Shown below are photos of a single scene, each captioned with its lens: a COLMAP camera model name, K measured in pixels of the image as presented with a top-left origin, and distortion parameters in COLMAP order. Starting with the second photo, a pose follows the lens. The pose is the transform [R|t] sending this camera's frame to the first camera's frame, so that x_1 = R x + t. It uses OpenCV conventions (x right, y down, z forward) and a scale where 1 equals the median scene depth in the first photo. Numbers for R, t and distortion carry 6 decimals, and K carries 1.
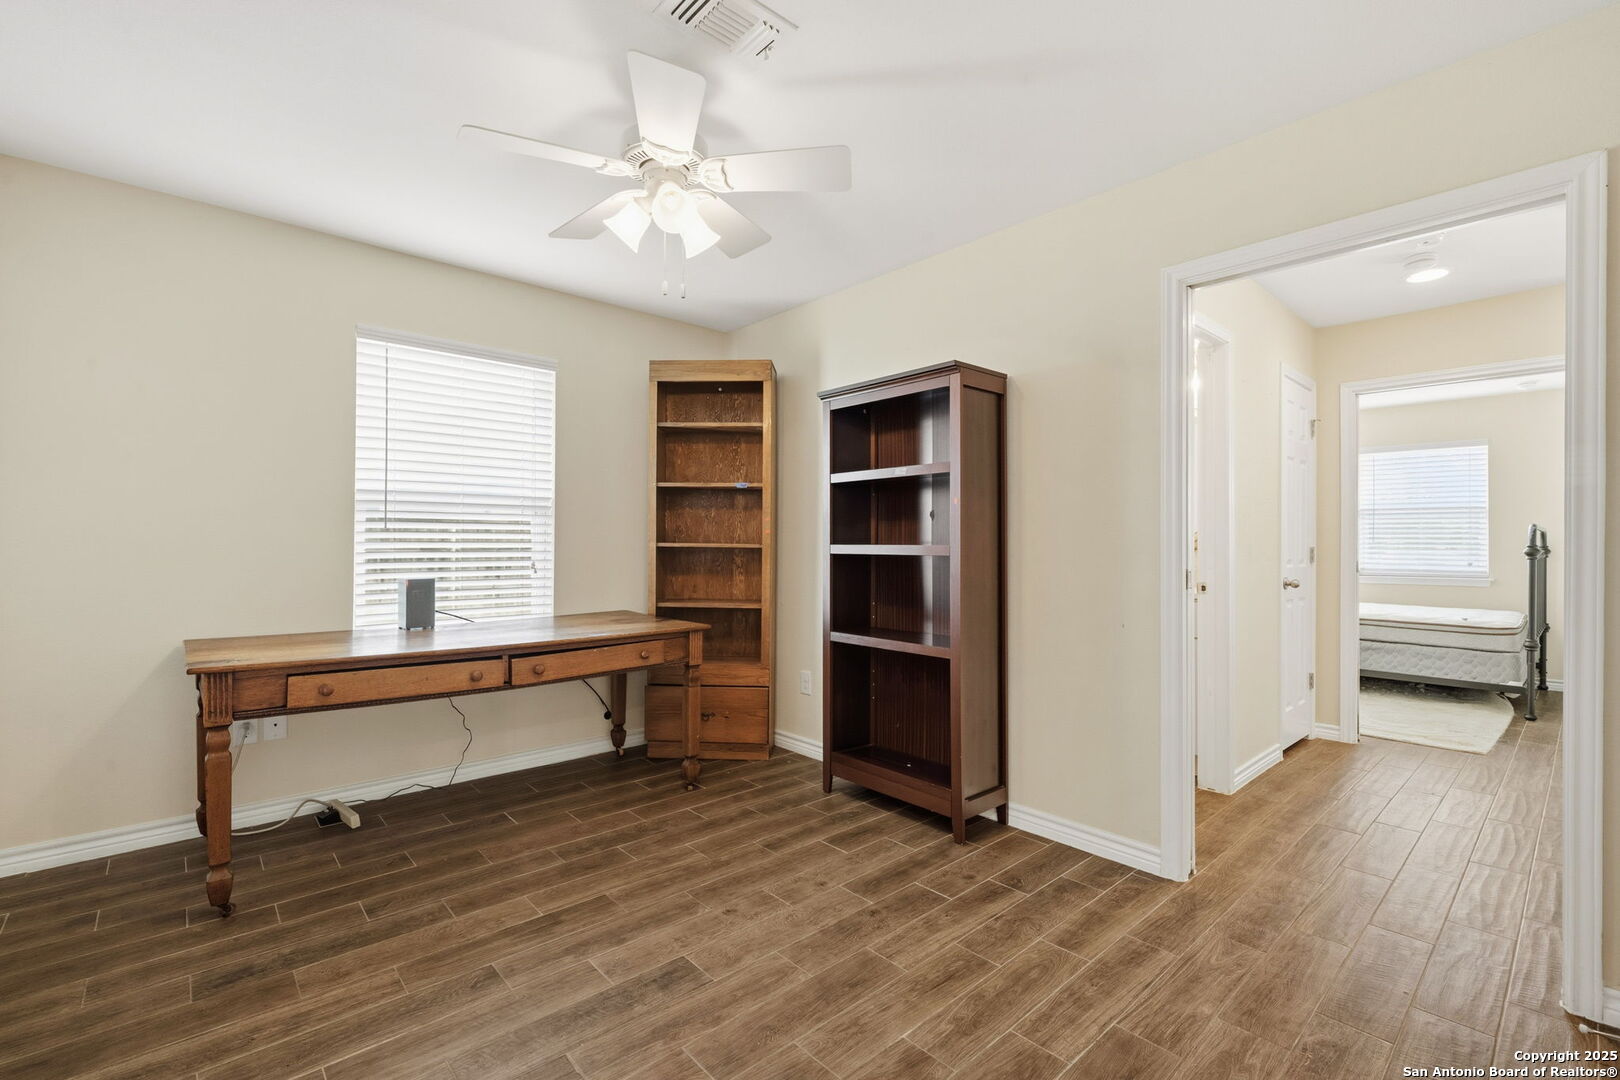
lens RADIAL K [[710.5, 0, 808.7], [0, 710.5, 541.8], [0, 0, 1]] dist [0.002911, 0.000105]
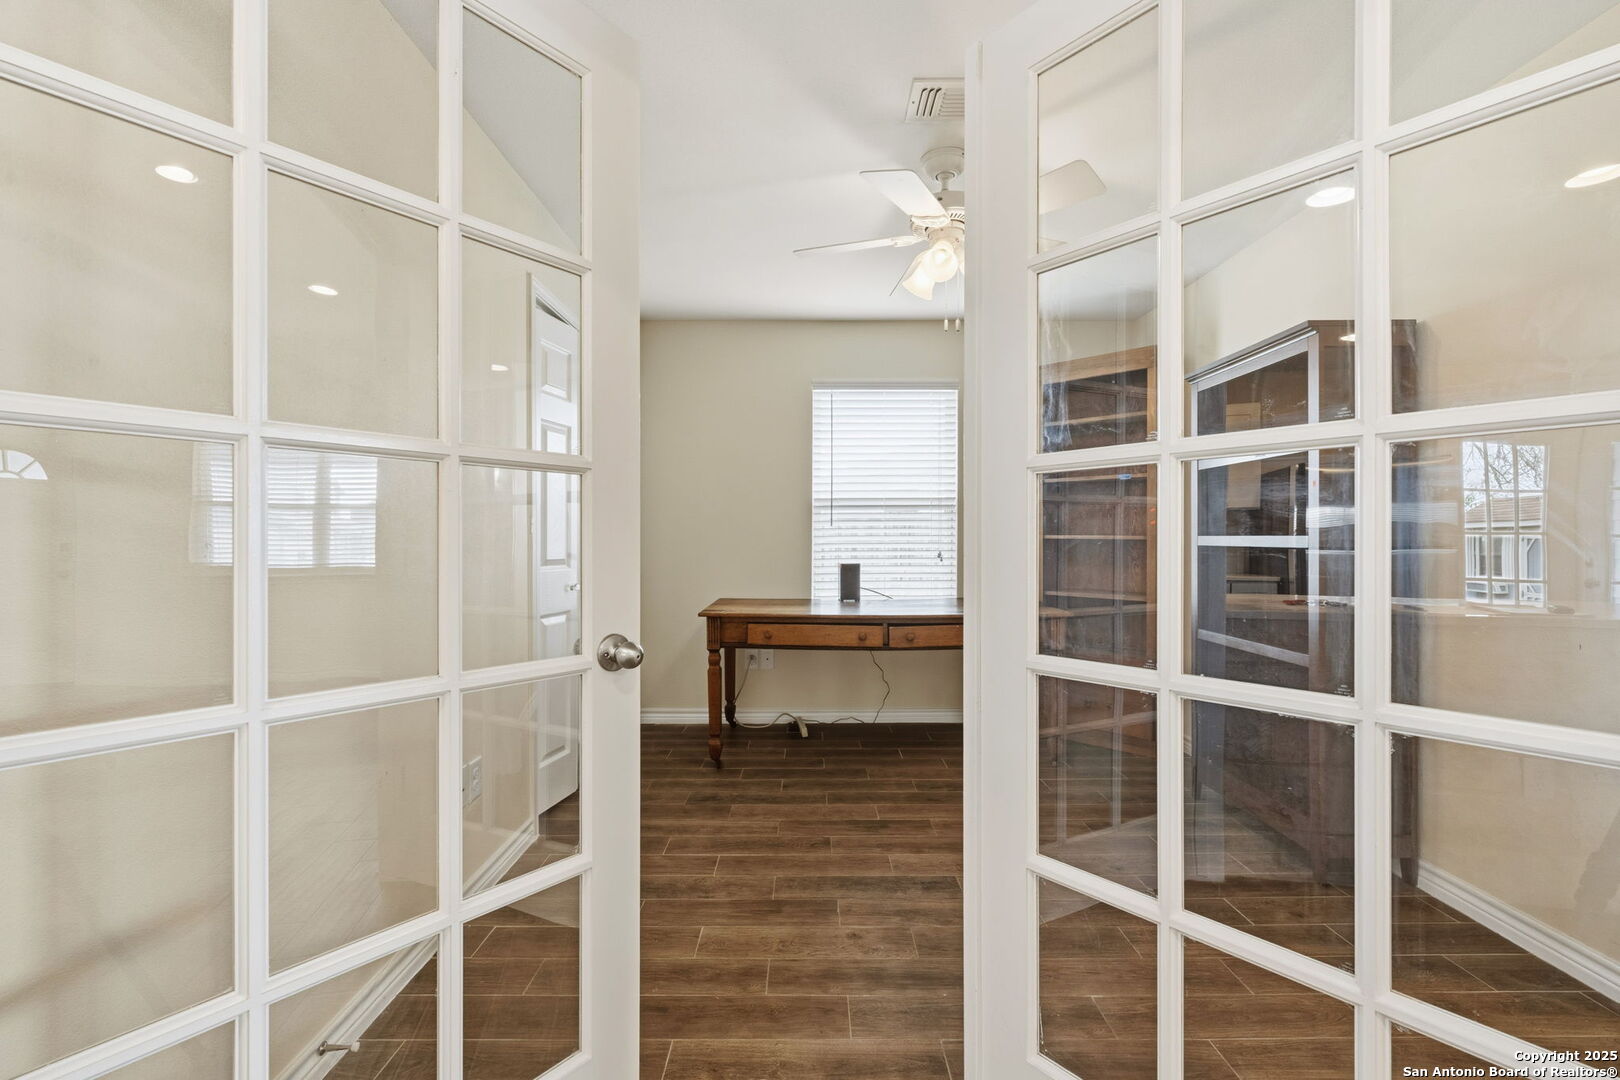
lens RADIAL K [[710.5, 0, 818.4], [0, 710.5, 536.8], [0, 0, 1]] dist [0.002911, 0.000105]
pose [[0.747850, -0.005283, -0.663846, 0.344785], [0.006837, 0.999977, -0.000256, 0.002497], [0.663832, -0.004348, 0.747869, -0.043554]]
